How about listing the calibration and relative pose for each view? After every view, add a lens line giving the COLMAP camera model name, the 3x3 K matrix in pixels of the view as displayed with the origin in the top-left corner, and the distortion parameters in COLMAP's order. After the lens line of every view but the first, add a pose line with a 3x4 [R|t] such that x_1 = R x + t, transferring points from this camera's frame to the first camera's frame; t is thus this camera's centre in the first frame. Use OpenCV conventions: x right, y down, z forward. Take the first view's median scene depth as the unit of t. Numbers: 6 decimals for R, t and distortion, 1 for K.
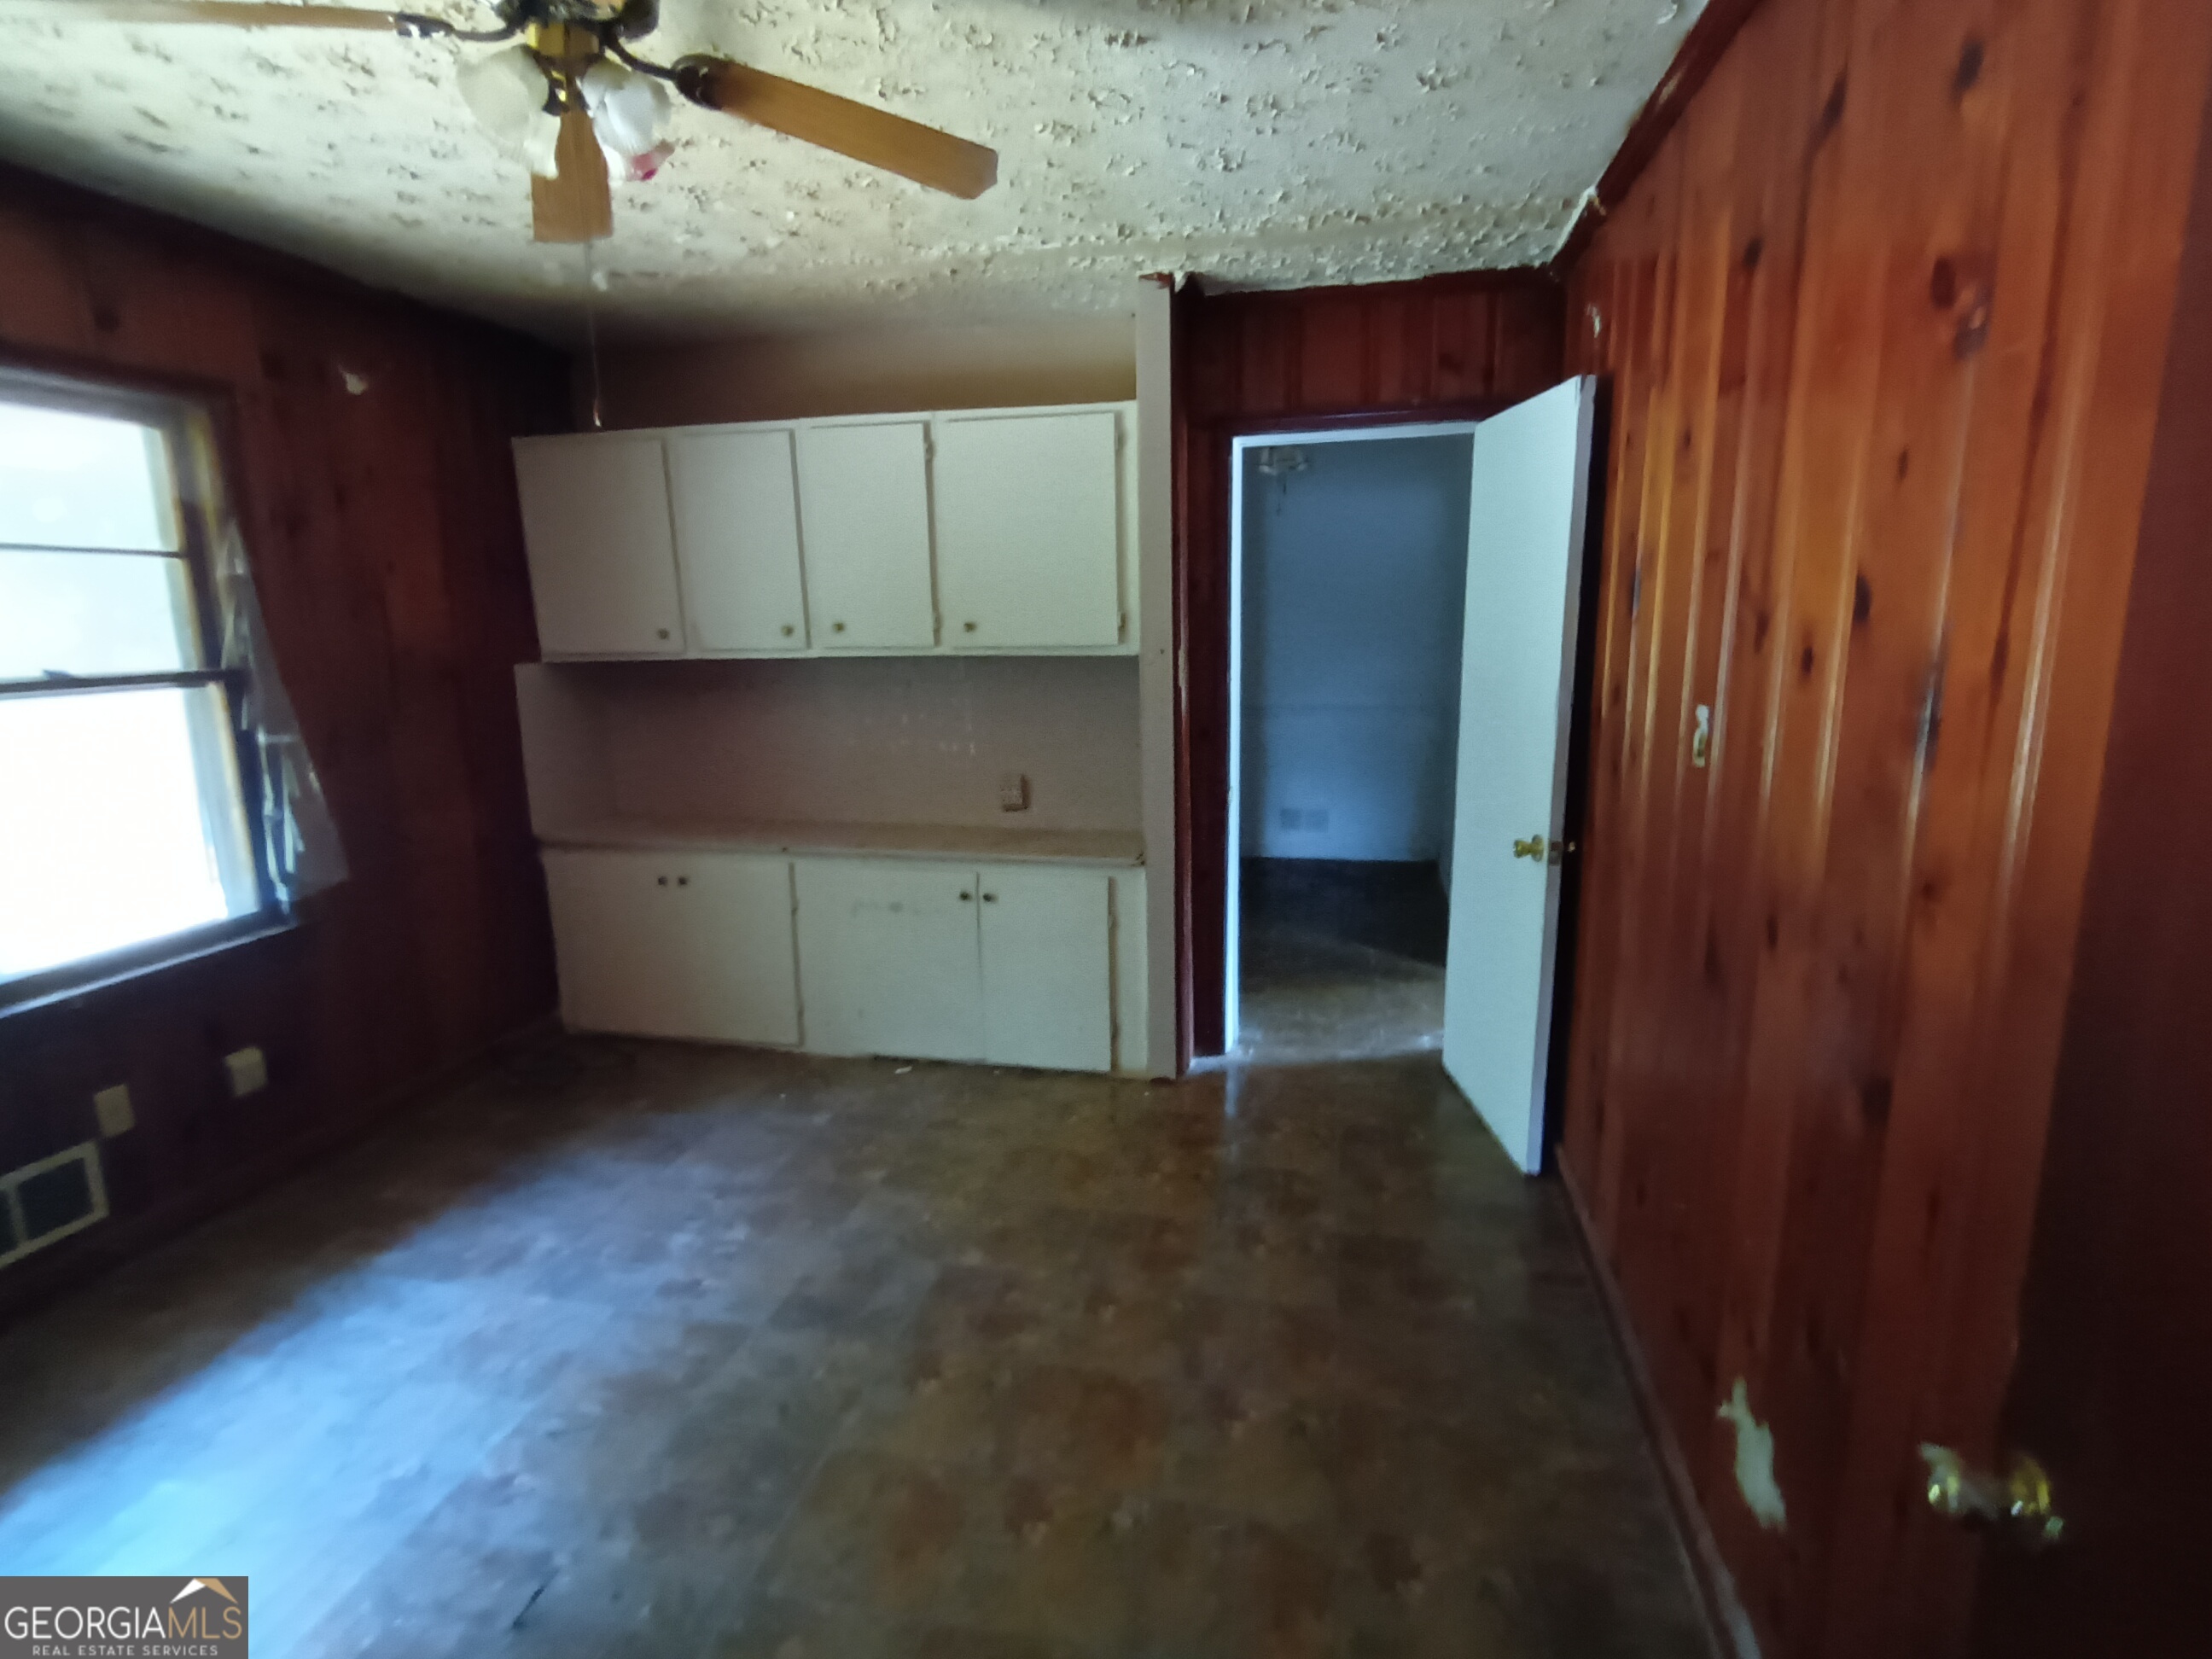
lens RADIAL K [[1131.3, 0, 1114.5], [0, 1131.3, 834.0], [0, 0, 1]] dist [0.001186, 0.000026]
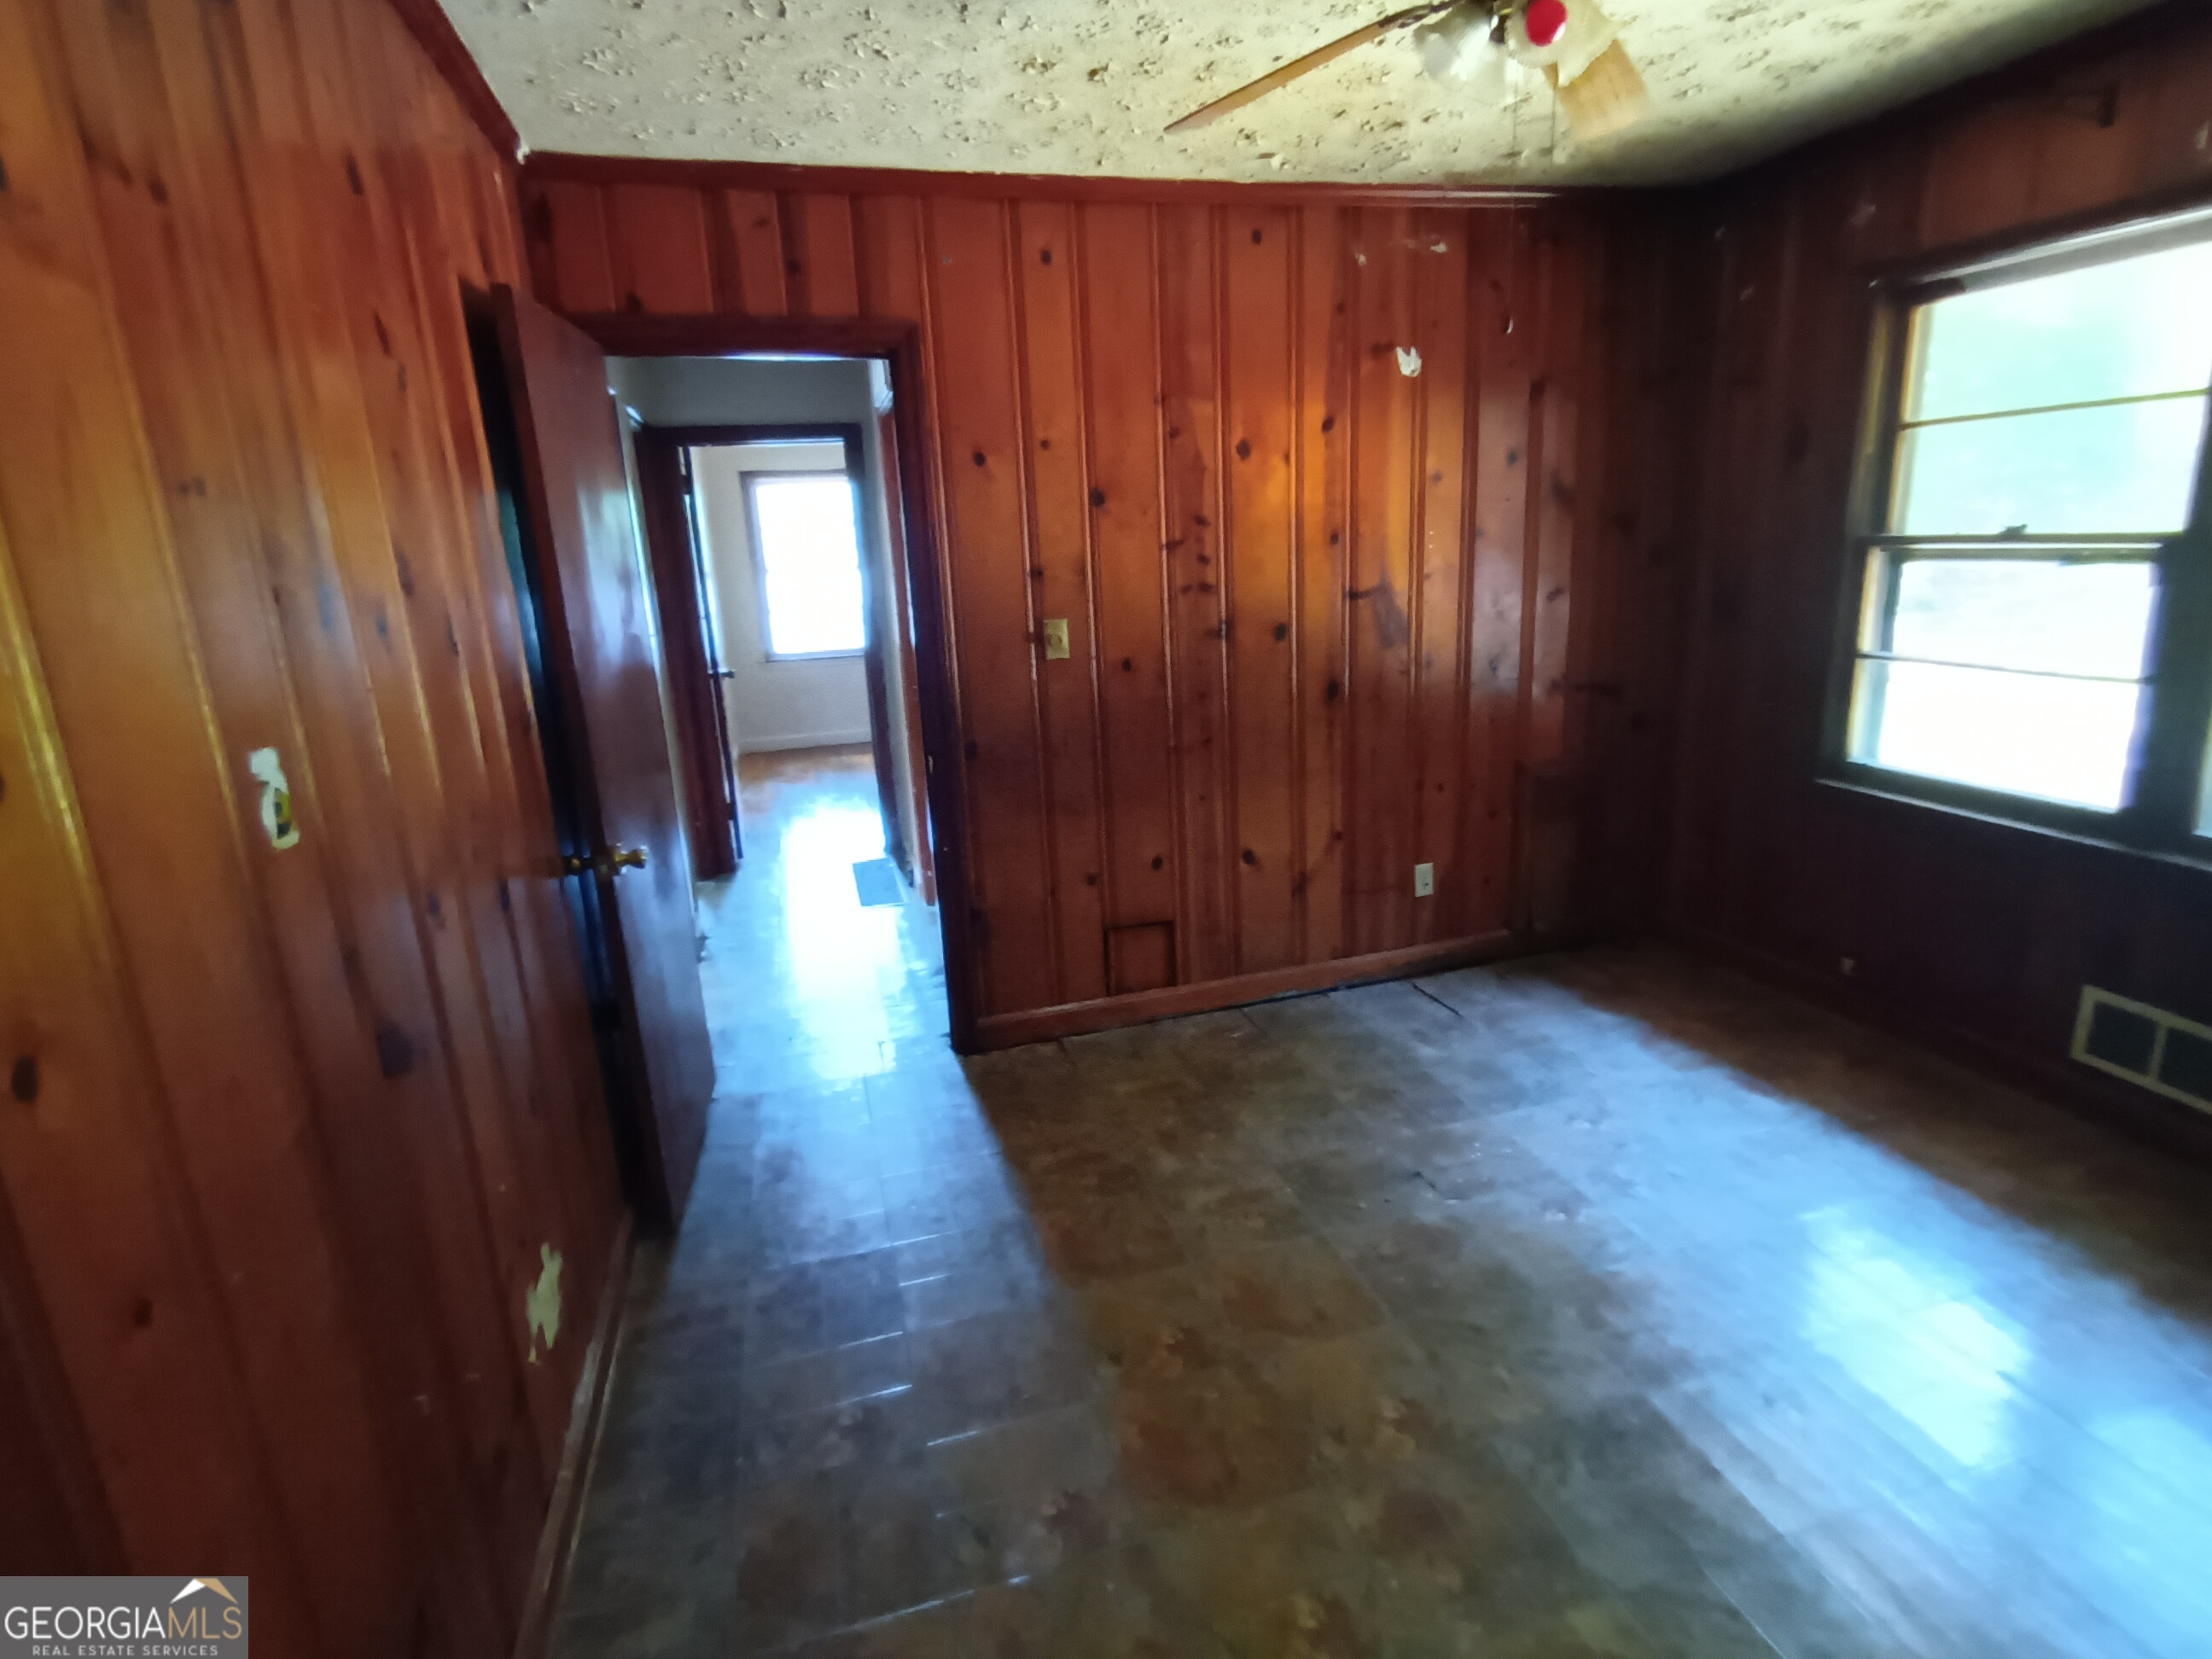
lens RADIAL K [[1131.3, 0, 1115.2], [0, 1131.3, 825.6], [0, 0, 1]] dist [0.001186, 0.000026]
pose [[-0.886149, 0.171258, -0.430594, 0.339288], [-0.027043, 0.908509, 0.416990, -0.296736], [0.462611, 0.381160, -0.800443, 1.481269]]
